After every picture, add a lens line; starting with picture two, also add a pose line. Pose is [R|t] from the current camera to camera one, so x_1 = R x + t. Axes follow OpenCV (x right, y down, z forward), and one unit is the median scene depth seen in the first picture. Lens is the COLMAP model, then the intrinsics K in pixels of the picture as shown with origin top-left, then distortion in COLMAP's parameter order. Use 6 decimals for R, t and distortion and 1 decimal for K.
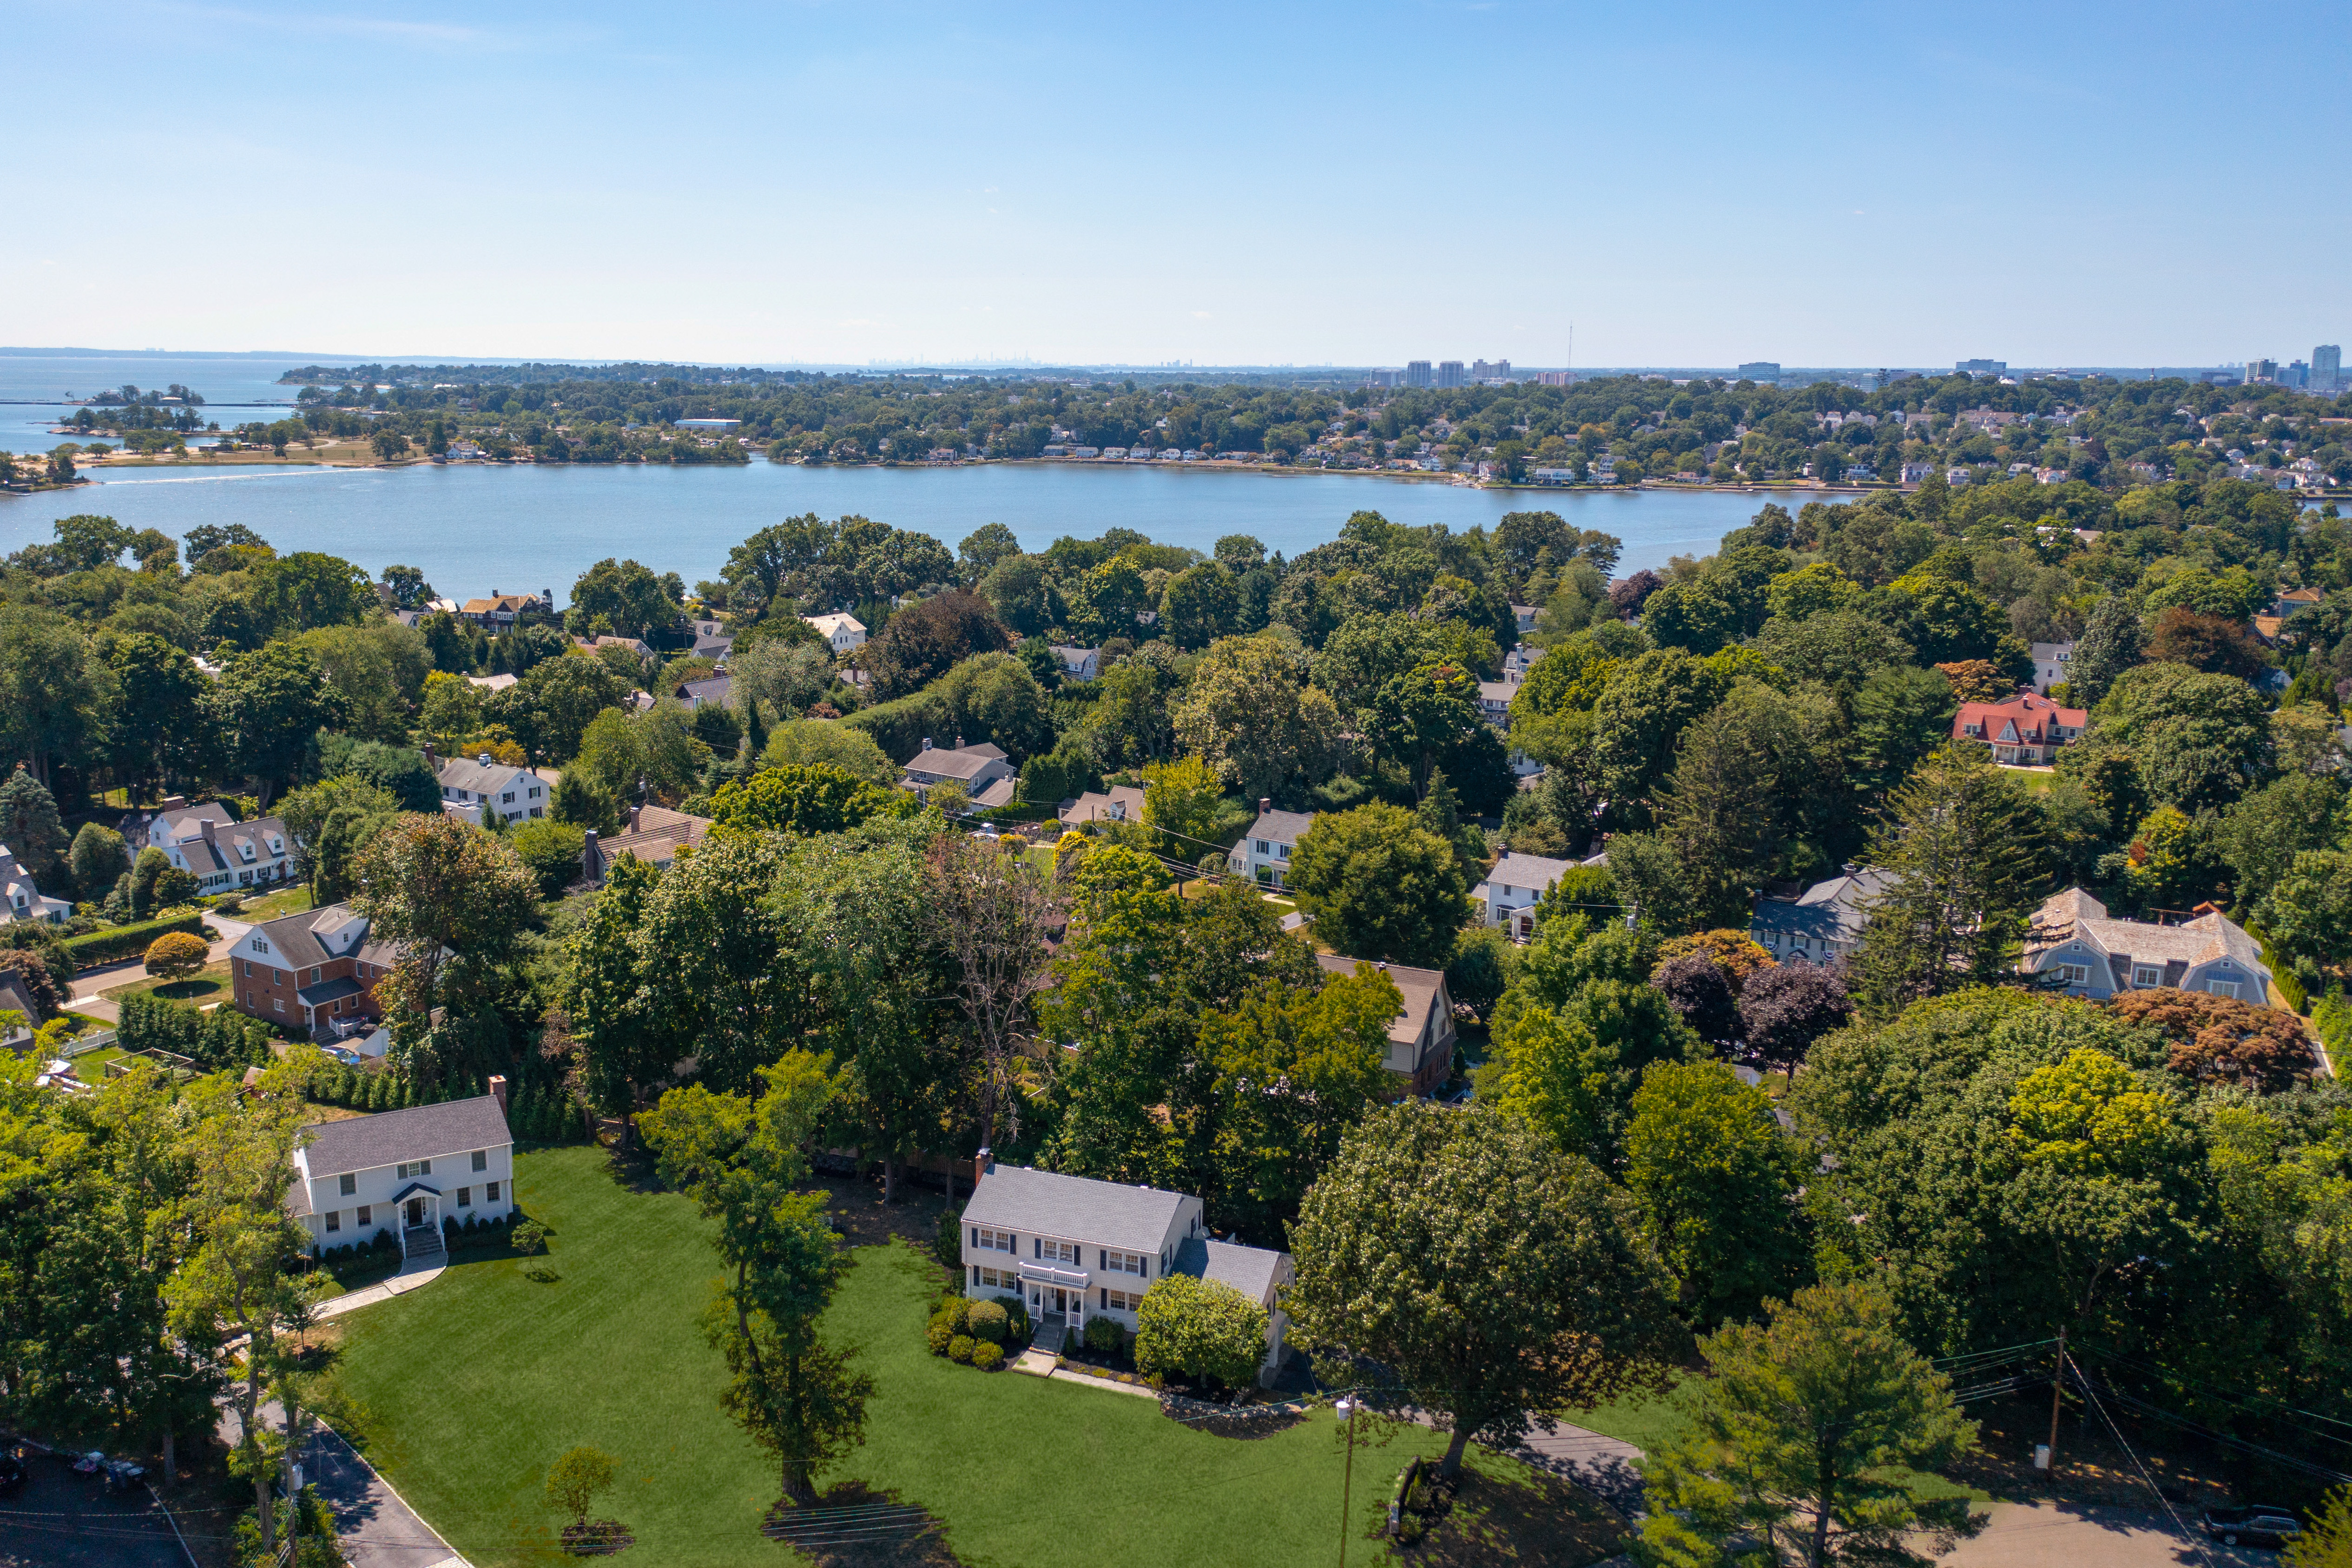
lens RADIAL K [[2885.9, 0, 1176.0], [0, 2885.9, 784.0], [0, 0, 1]] dist [-0.014650, -0.036364]
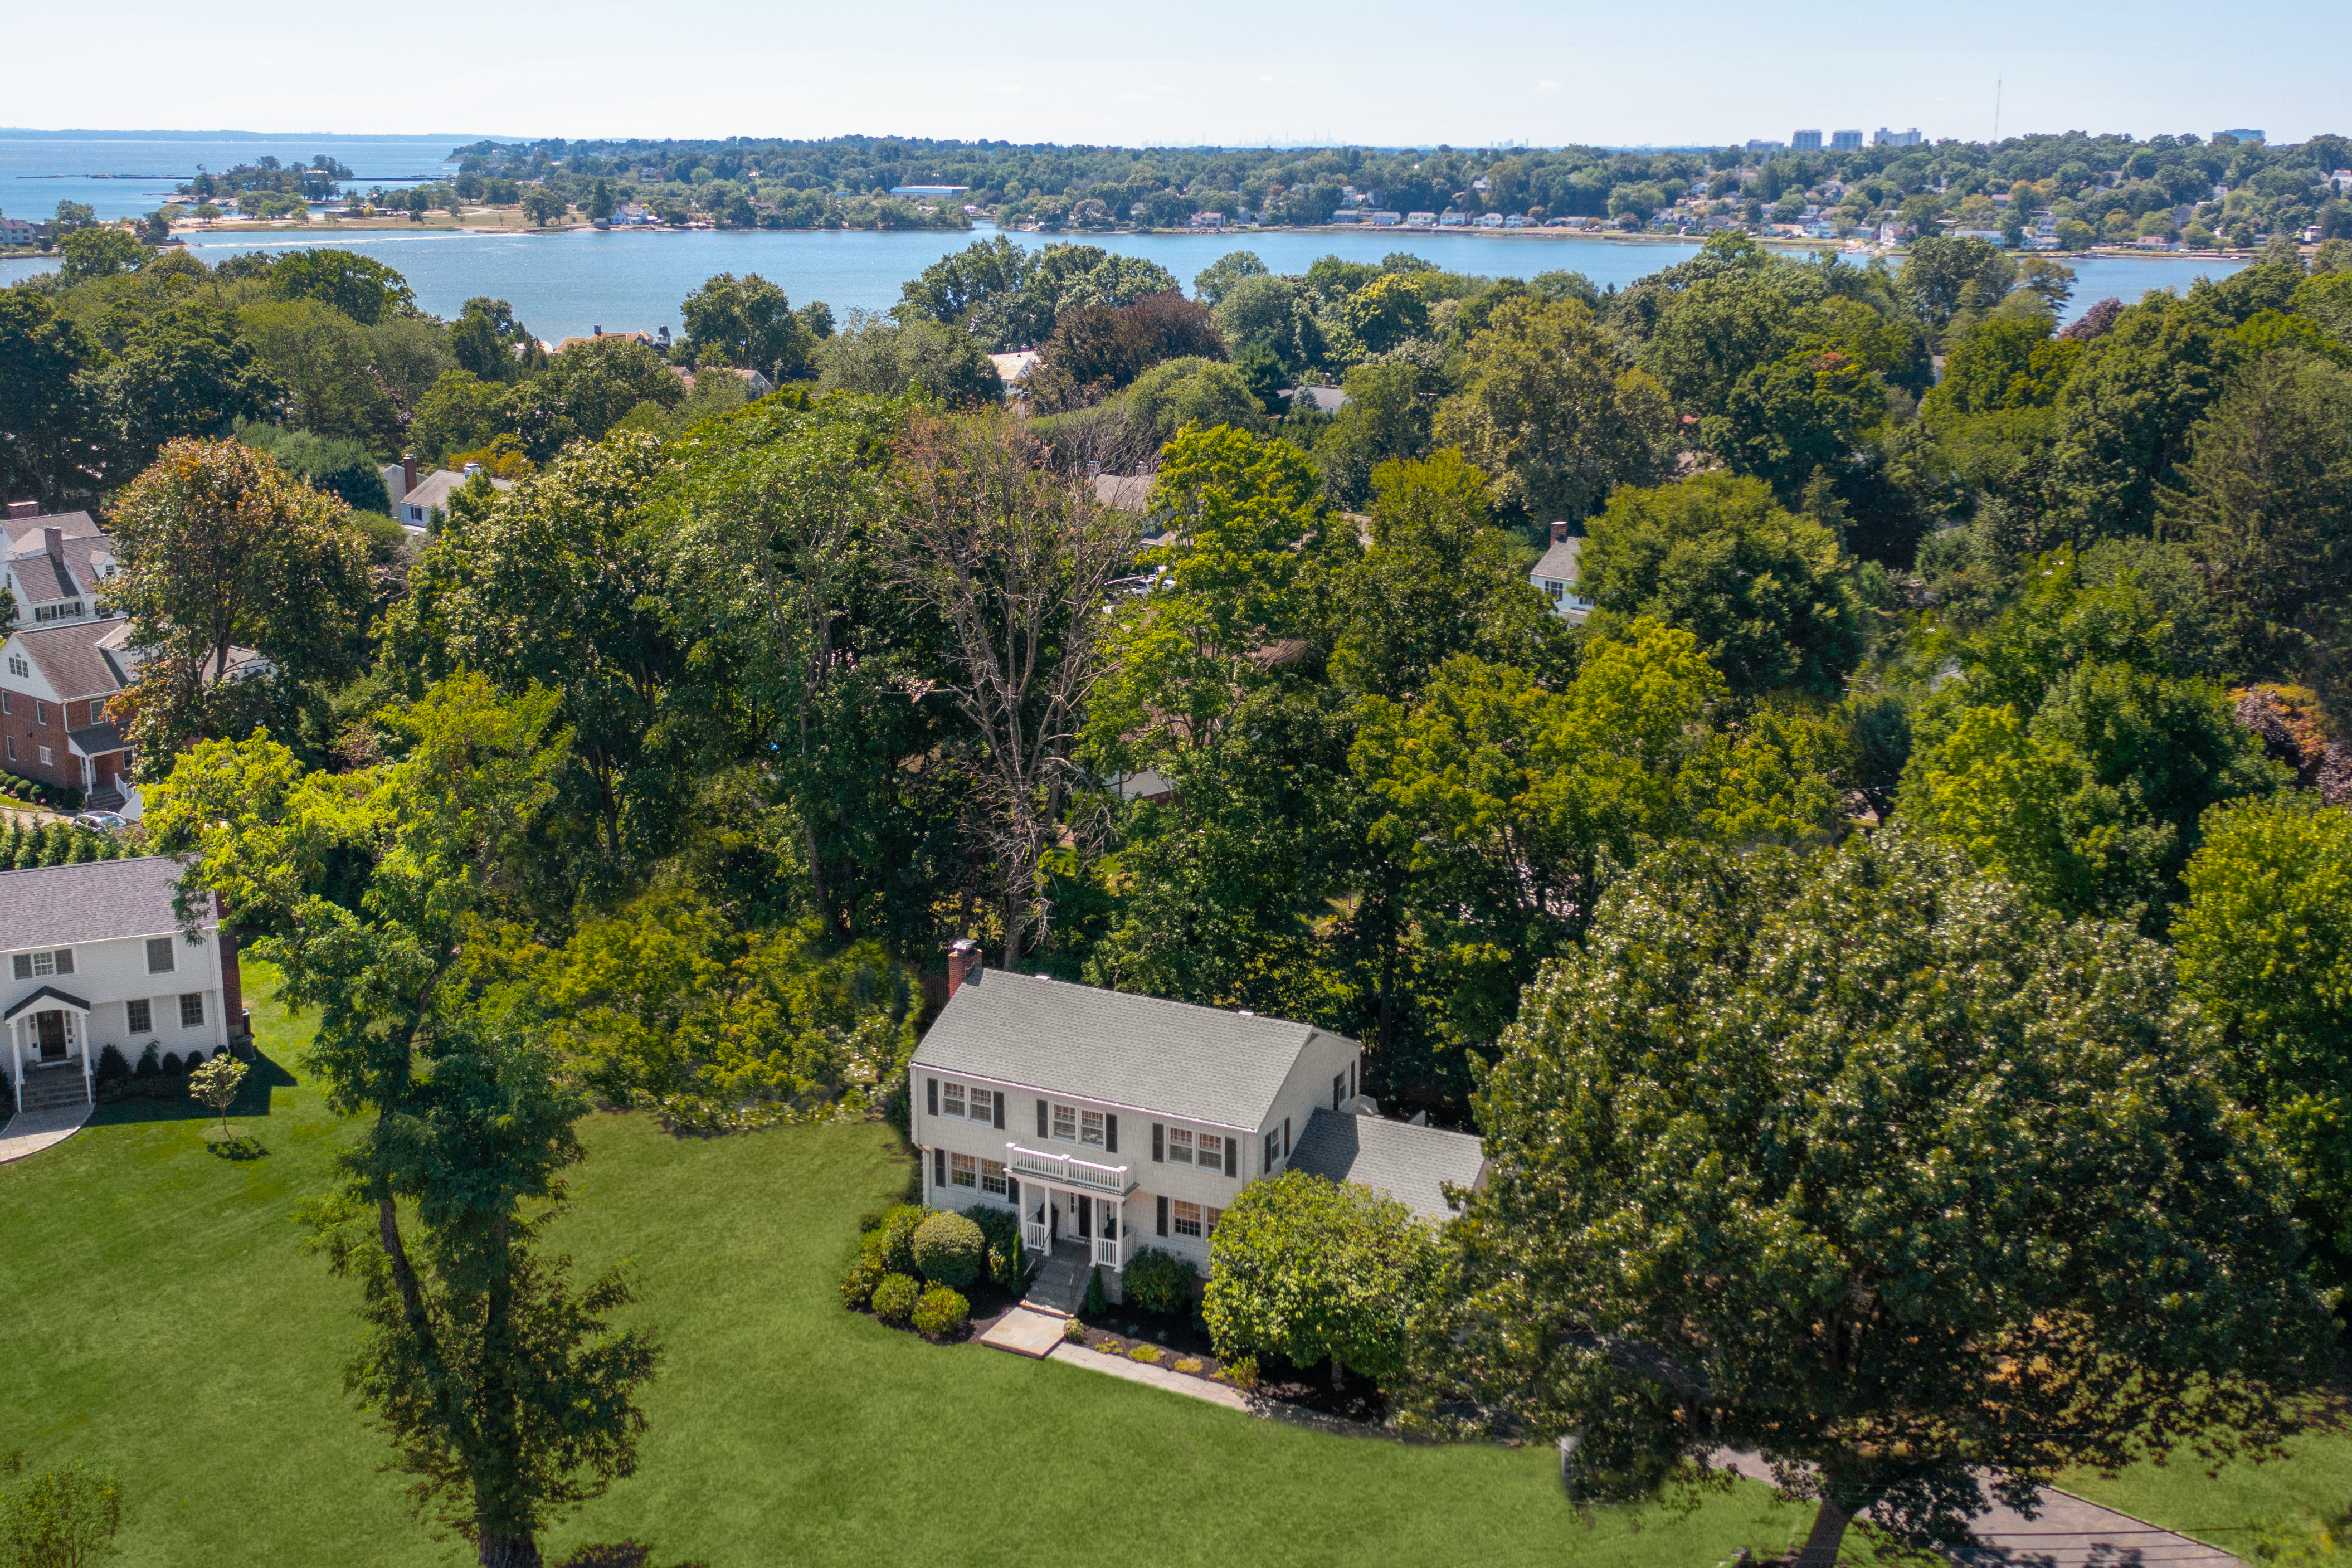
lens RADIAL K [[2885.9, 0, 1176.0], [0, 2885.9, 784.0], [0, 0, 1]] dist [-0.014650, -0.036364]
pose [[0.991275, 0.015007, -0.130951, 0.043492], [-0.014044, 0.999867, 0.008269, 0.087241], [0.131058, -0.006357, 0.991354, 0.436674]]
